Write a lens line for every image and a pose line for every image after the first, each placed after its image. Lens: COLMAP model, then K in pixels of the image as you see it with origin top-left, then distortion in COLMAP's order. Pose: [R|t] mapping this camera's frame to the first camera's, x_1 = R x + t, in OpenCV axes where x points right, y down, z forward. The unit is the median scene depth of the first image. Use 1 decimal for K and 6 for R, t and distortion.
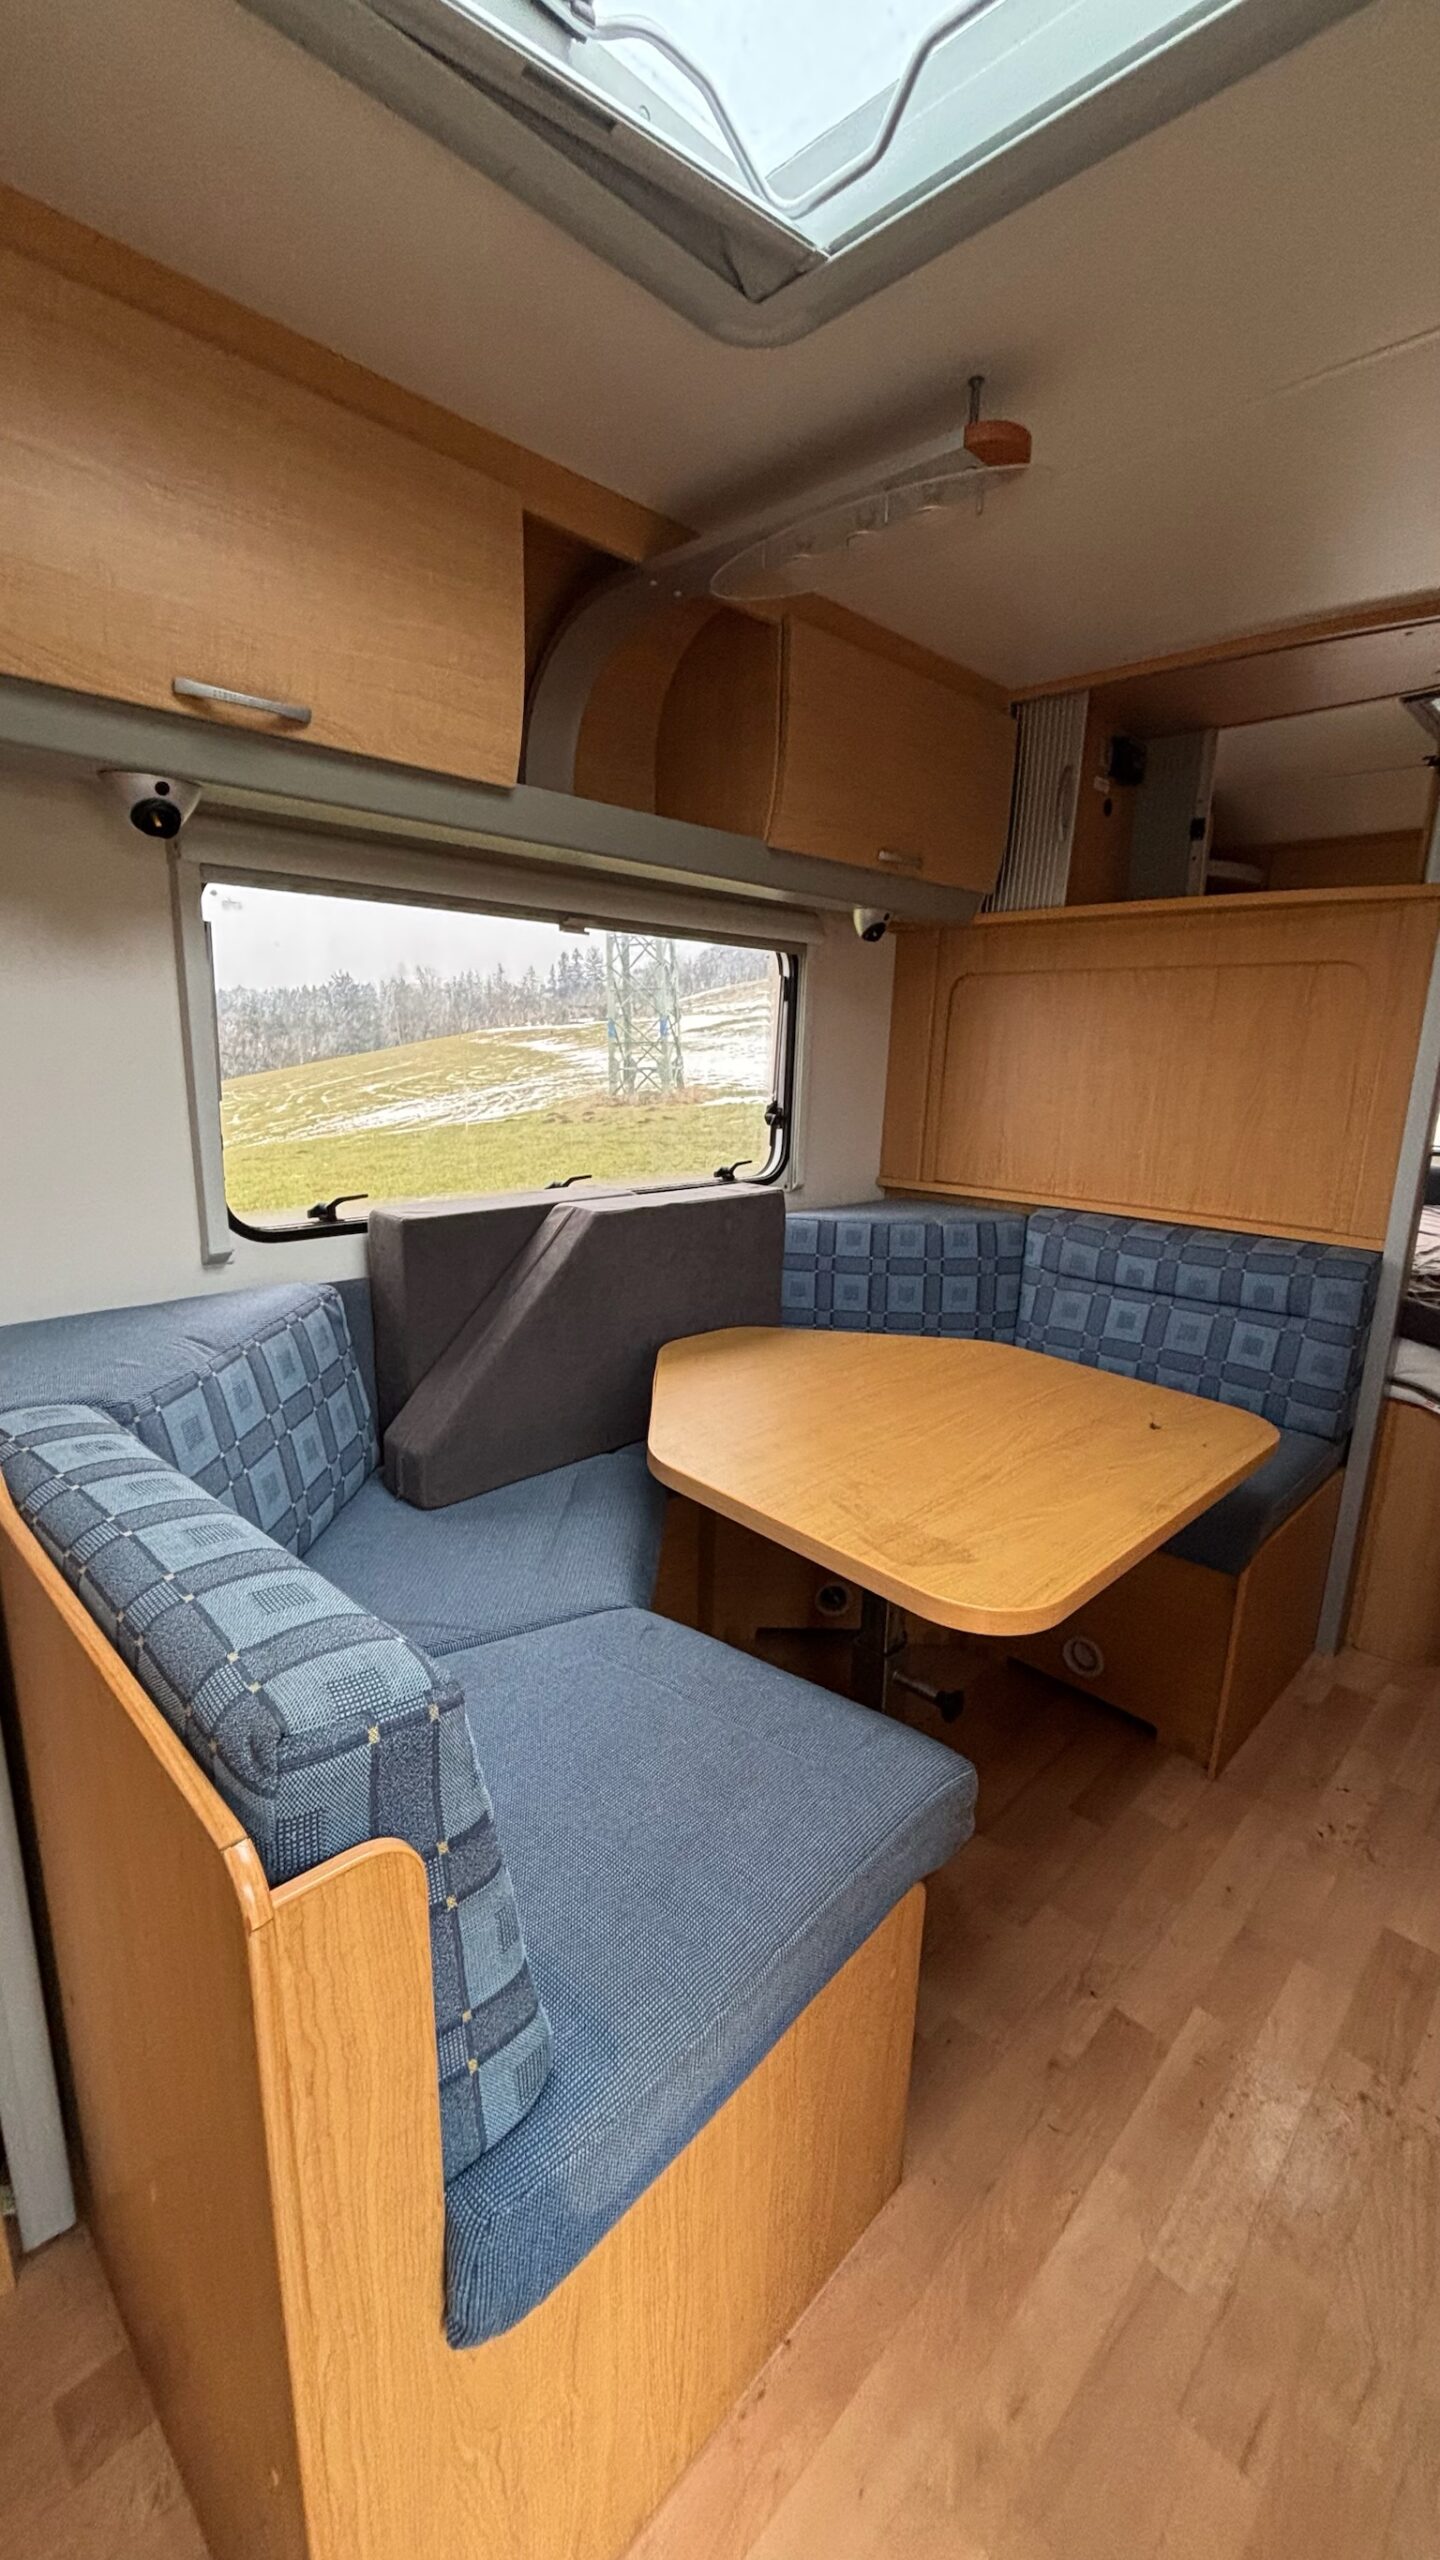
lens RADIAL K [[1028.7, 0, 722.9], [0, 1028.7, 1271.9], [0, 0, 1]] dist [0.018836, -0.011328]
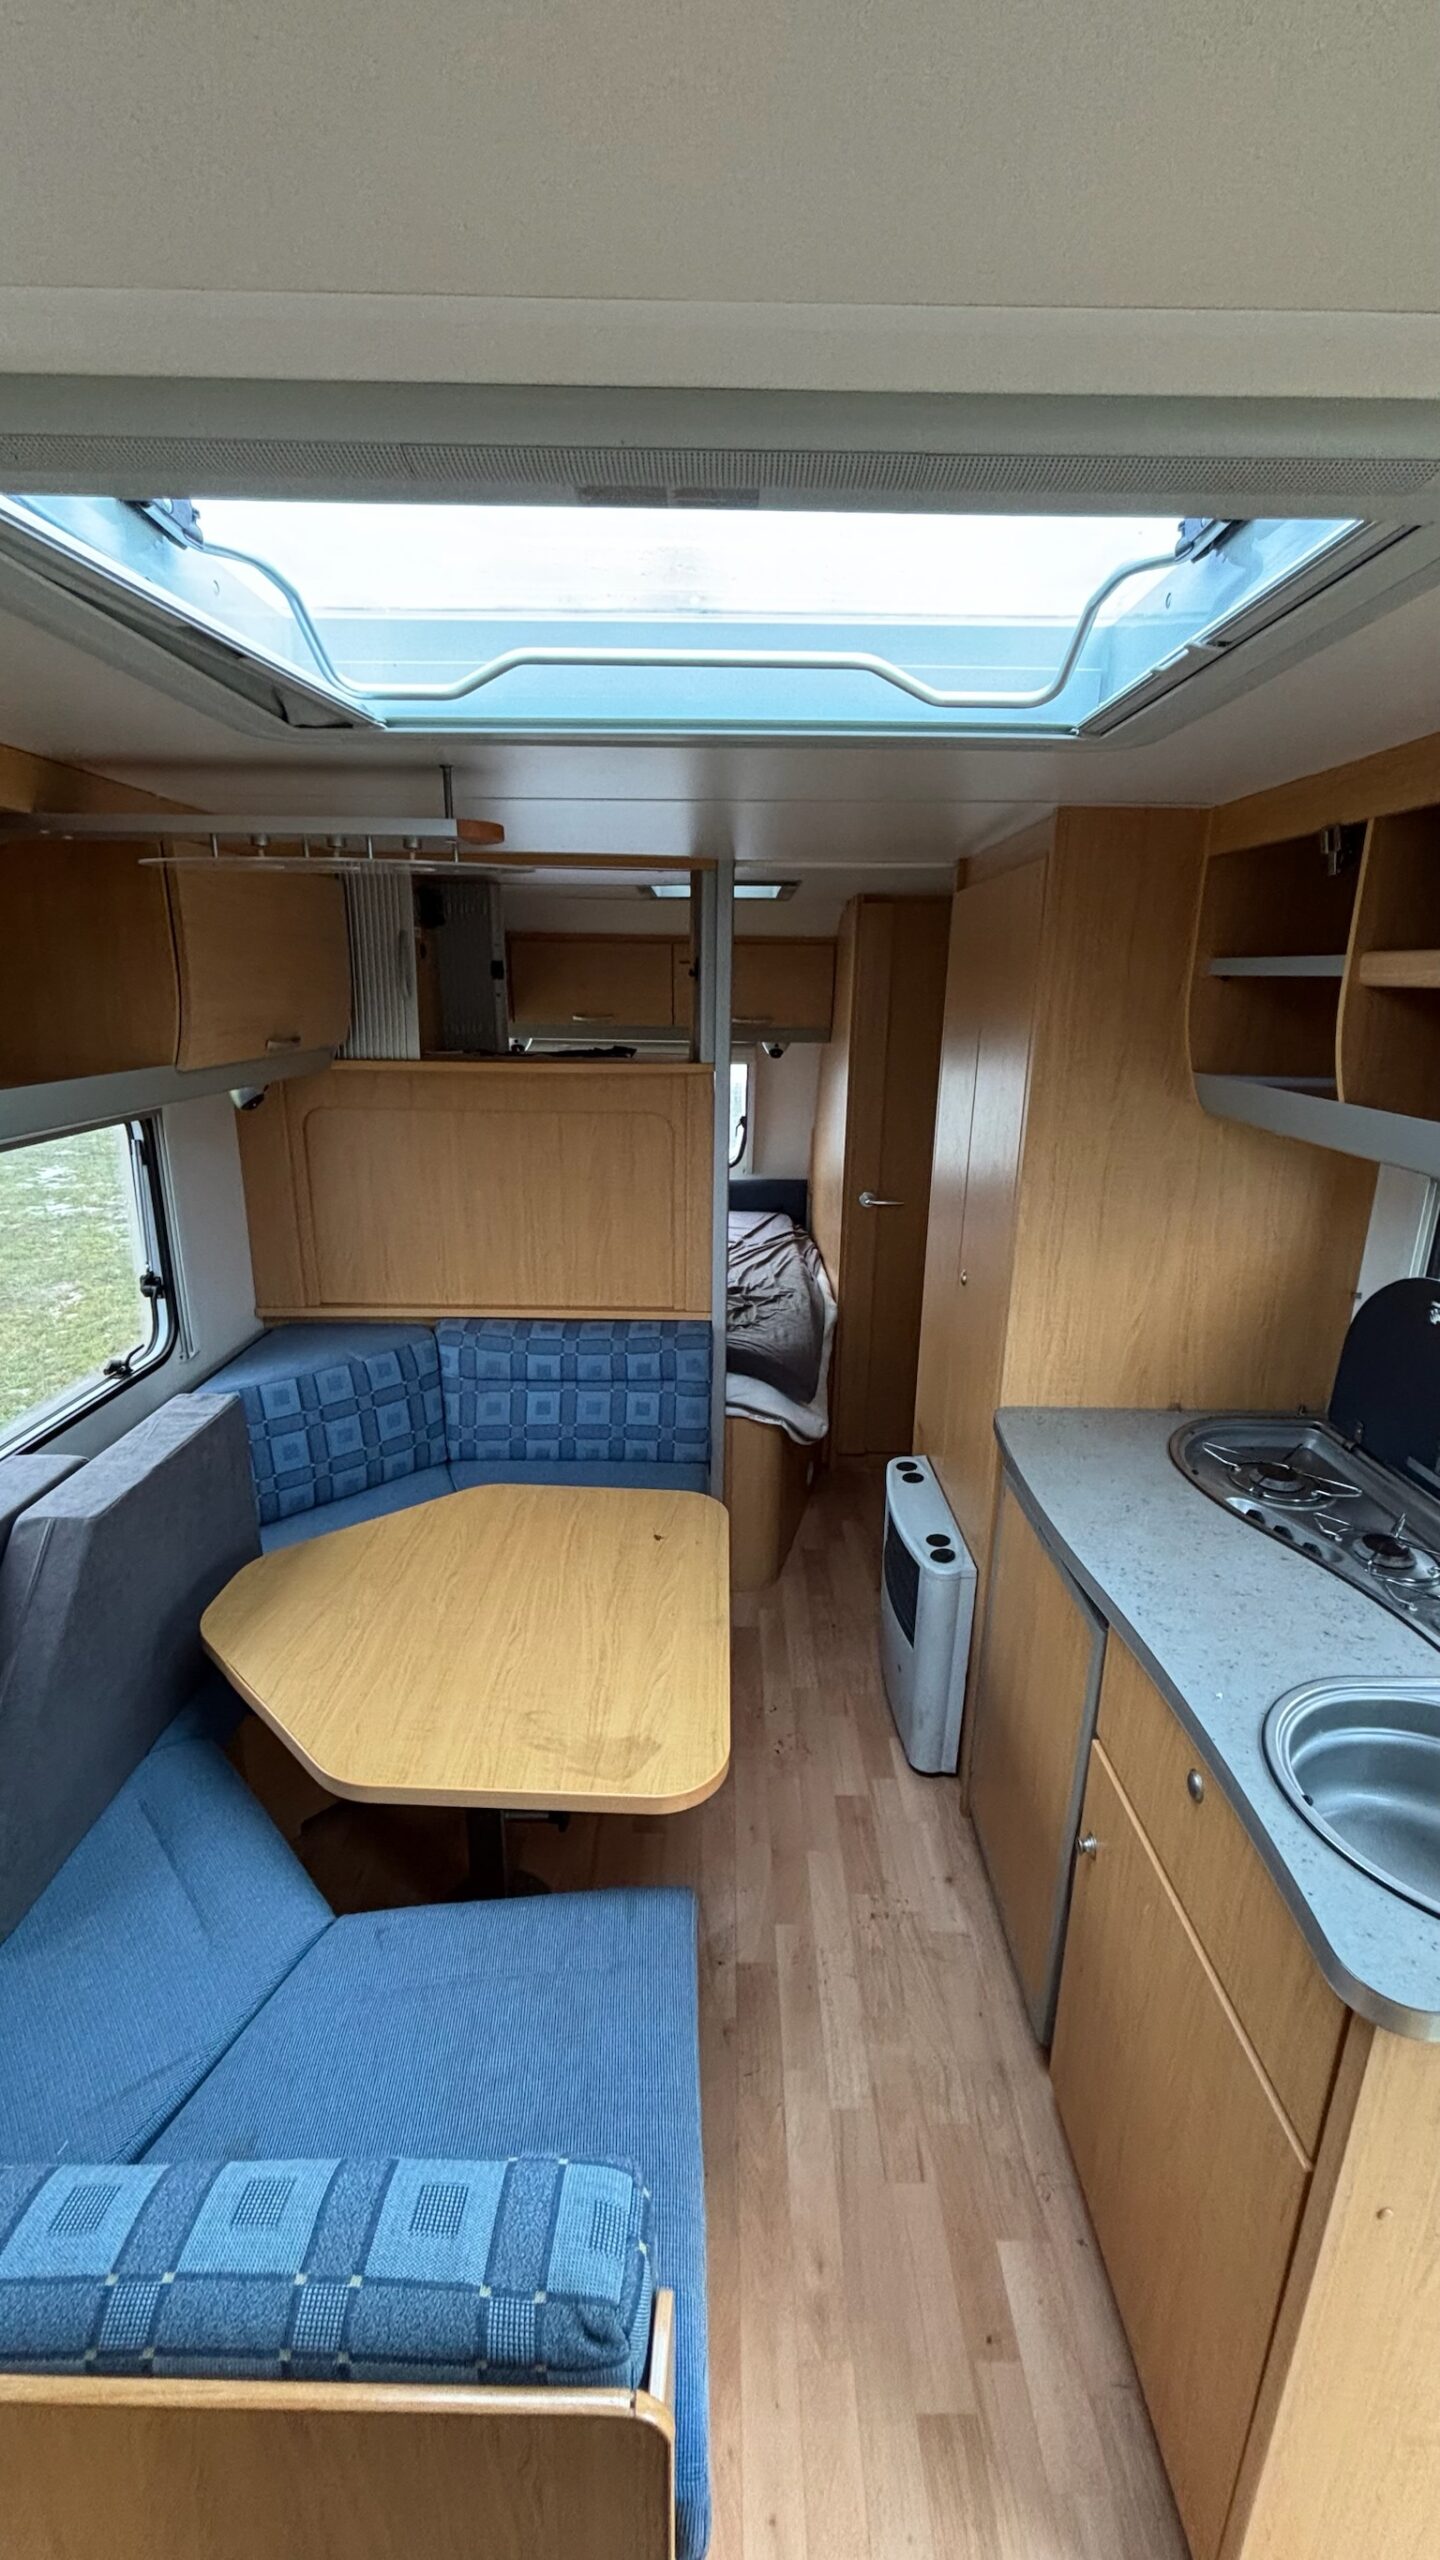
lens RADIAL K [[1020.4, 0, 724.5], [0, 1020.4, 1277.9], [0, 0, 1]] dist [0.007310, -0.011053]
pose [[0.718955, -0.208812, 0.662949, -0.222666], [0.164405, 0.977829, 0.129697, -0.234247], [-0.675333, 0.015746, 0.737345, -0.010393]]
